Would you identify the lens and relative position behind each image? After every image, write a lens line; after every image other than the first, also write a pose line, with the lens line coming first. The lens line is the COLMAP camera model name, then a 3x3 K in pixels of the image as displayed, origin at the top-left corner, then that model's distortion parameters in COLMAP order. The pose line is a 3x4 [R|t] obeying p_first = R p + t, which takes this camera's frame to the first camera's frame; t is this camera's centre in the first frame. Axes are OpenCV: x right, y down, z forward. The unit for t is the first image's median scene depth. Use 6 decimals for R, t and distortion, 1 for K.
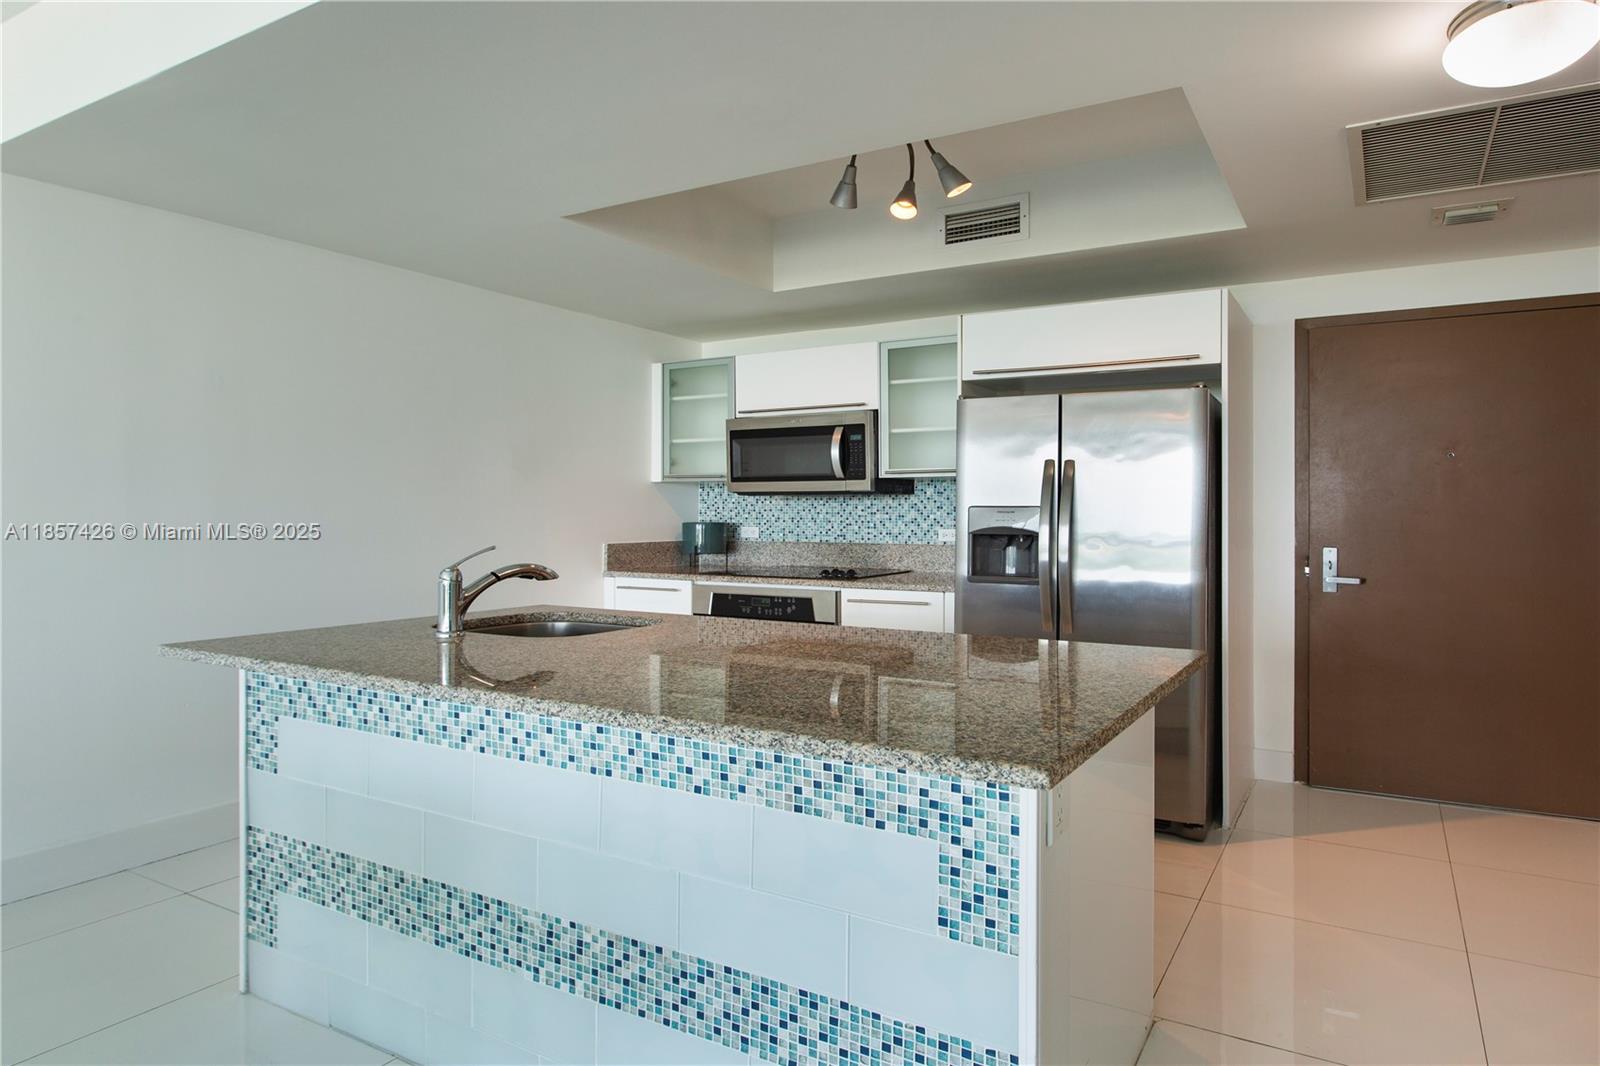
lens RADIAL K [[669.8, 0, 765.5], [0, 669.8, 508.4], [0, 0, 1]] dist [0.000955, 0.000052]
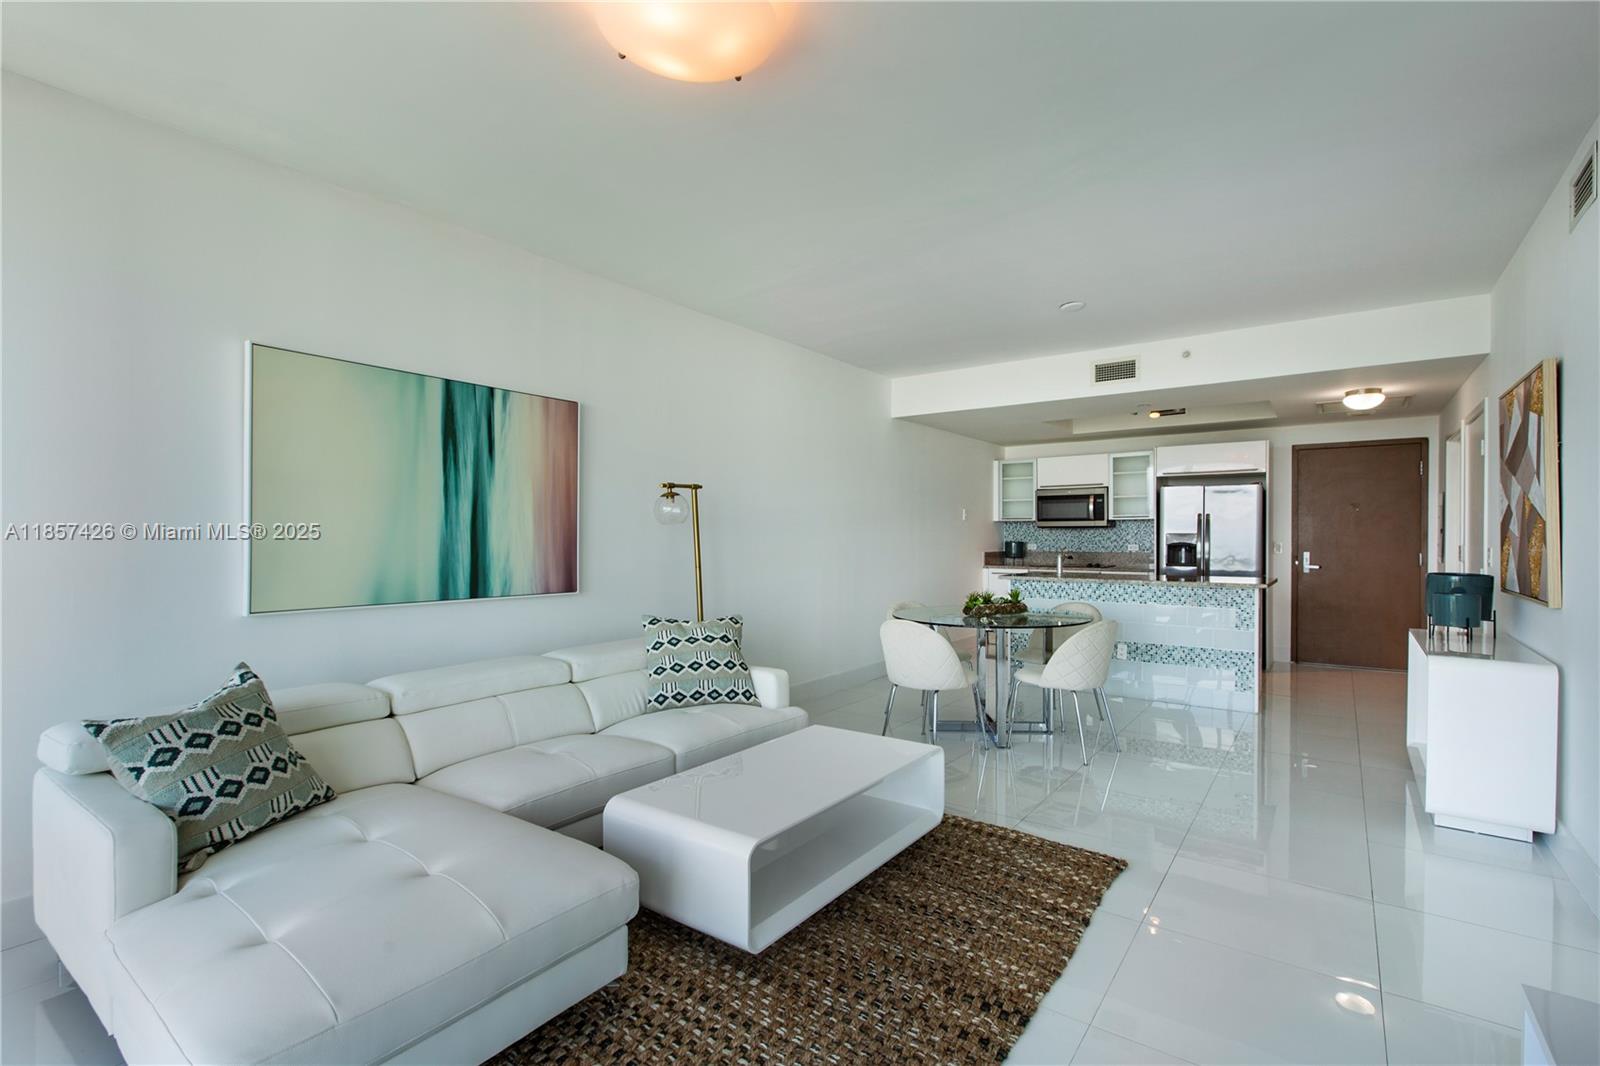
lens RADIAL K [[757.6, 0, 797.2], [0, 757.6, 539.3], [0, 0, 1]] dist [0.001012, 0.000402]
pose [[0.992053, -0.003371, 0.125773, -1.319796], [0.002399, 0.999966, 0.007880, -0.006332], [-0.125795, -0.007516, 0.992028, -1.468790]]
